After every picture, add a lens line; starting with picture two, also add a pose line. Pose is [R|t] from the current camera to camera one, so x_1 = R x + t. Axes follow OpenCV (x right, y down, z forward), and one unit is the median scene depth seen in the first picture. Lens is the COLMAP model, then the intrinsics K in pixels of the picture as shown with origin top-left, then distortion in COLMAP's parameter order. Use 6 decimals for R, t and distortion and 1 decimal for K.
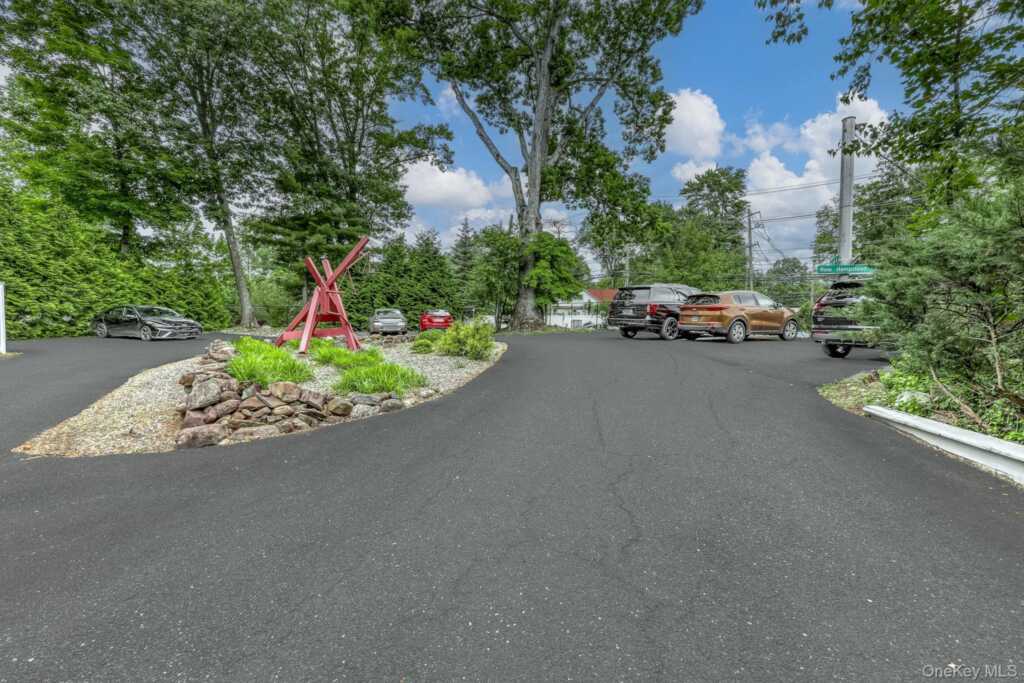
lens RADIAL K [[421.8, 0, 512.3], [0, 421.8, 337.7], [0, 0, 1]] dist [0.000974, 0.000027]
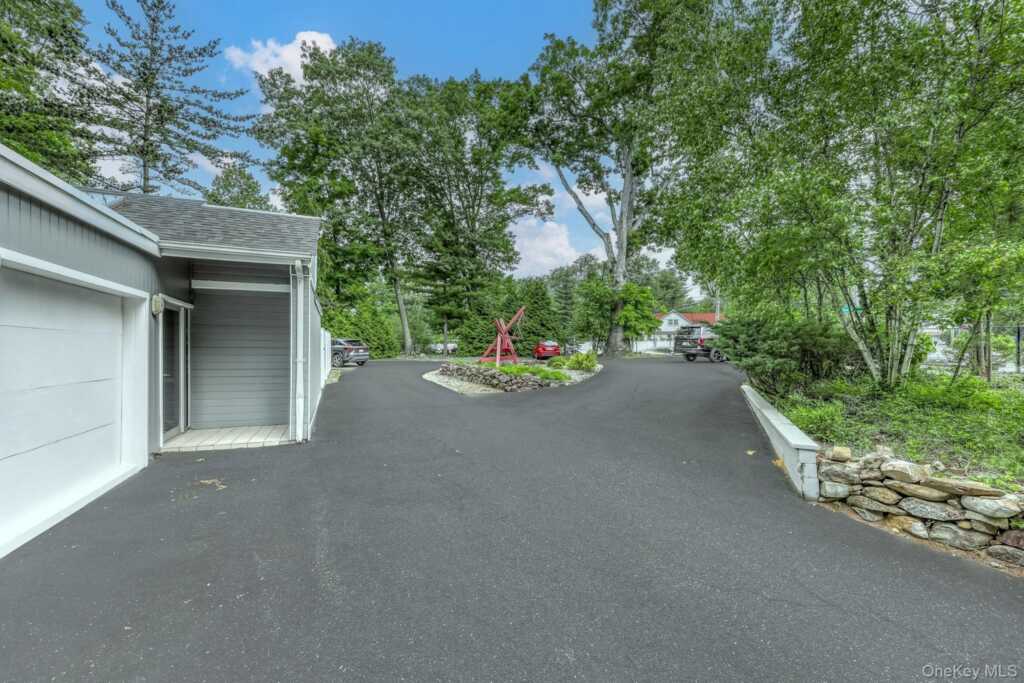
lens RADIAL K [[421.8, 0, 517.2], [0, 421.8, 350.8], [0, 0, 1]] dist [0.000974, 0.000027]
pose [[0.978294, -0.009406, -0.207006, 0.000842], [0.003365, 0.999559, -0.029514, 0.003637], [0.207192, 0.028177, 0.977894, -0.332704]]
